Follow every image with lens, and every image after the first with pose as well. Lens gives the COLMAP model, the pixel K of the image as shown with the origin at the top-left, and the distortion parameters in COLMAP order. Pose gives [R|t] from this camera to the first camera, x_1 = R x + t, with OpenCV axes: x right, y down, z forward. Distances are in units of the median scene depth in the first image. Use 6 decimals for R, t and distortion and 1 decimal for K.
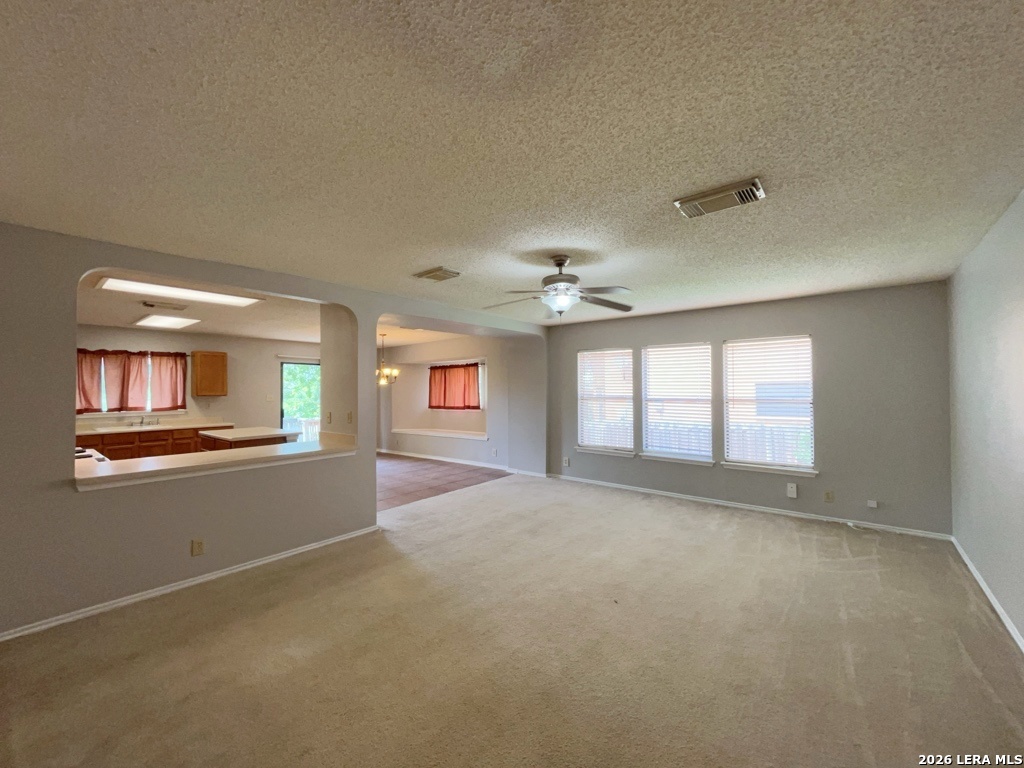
lens RADIAL K [[413.4, 0, 514.0], [0, 413.4, 384.9], [0, 0, 1]] dist [-0.001250, -0.000070]
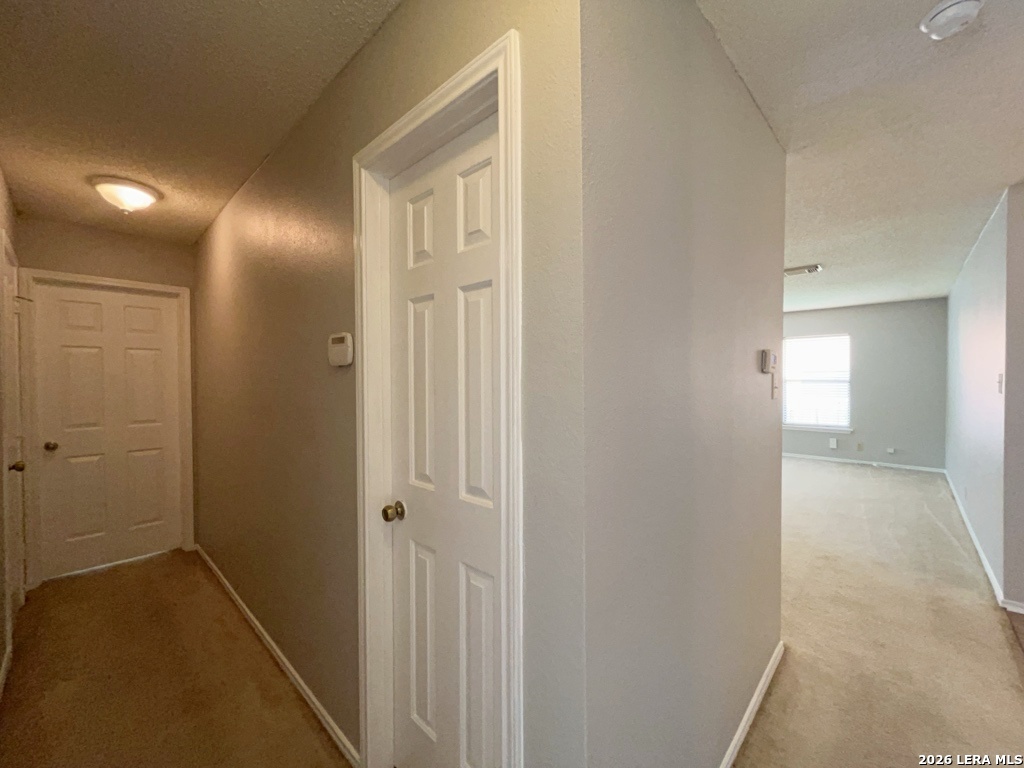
lens RADIAL K [[413.4, 0, 510.7], [0, 413.4, 379.9], [0, 0, 1]] dist [-0.001250, -0.000070]
pose [[0.997411, 0.002278, -0.071870, -0.201089], [-0.000475, 0.999685, 0.025083, 0.000815], [0.071905, -0.024984, 0.997099, -0.297542]]
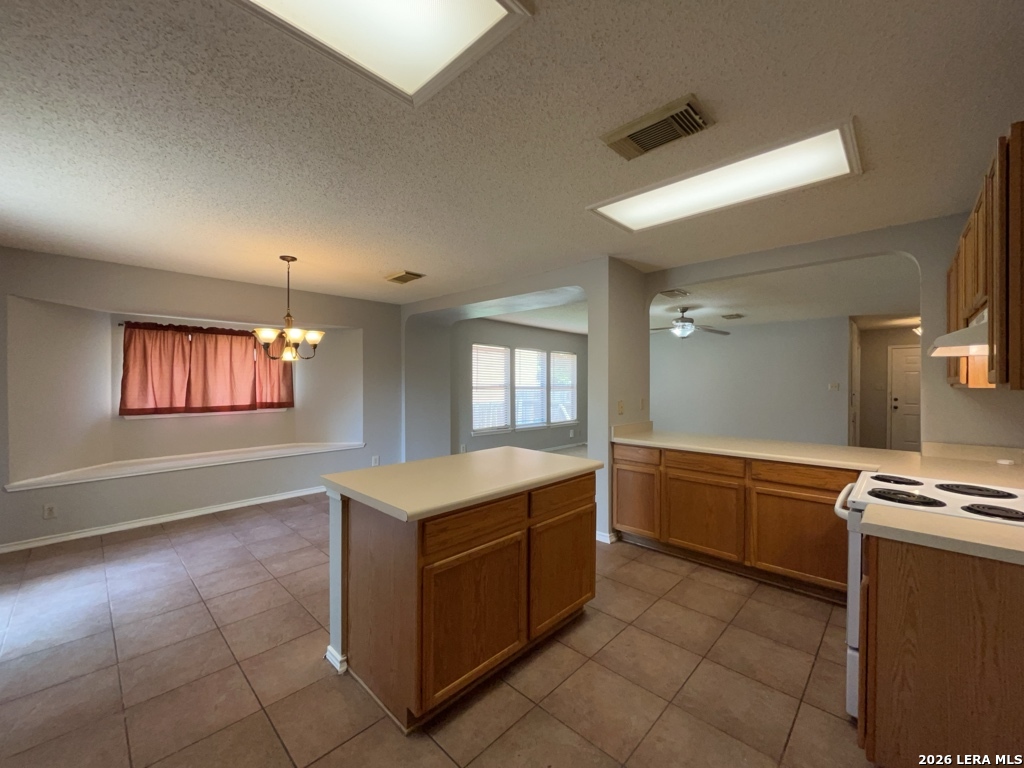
lens RADIAL K [[413.4, 0, 510.9], [0, 413.4, 385.4], [0, 0, 1]] dist [-0.001250, -0.000070]
pose [[0.084930, 0.001147, 0.996386, -0.876235], [-0.015813, 0.999875, 0.000197, 0.026720], [-0.996261, -0.015772, 0.084937, 0.789498]]
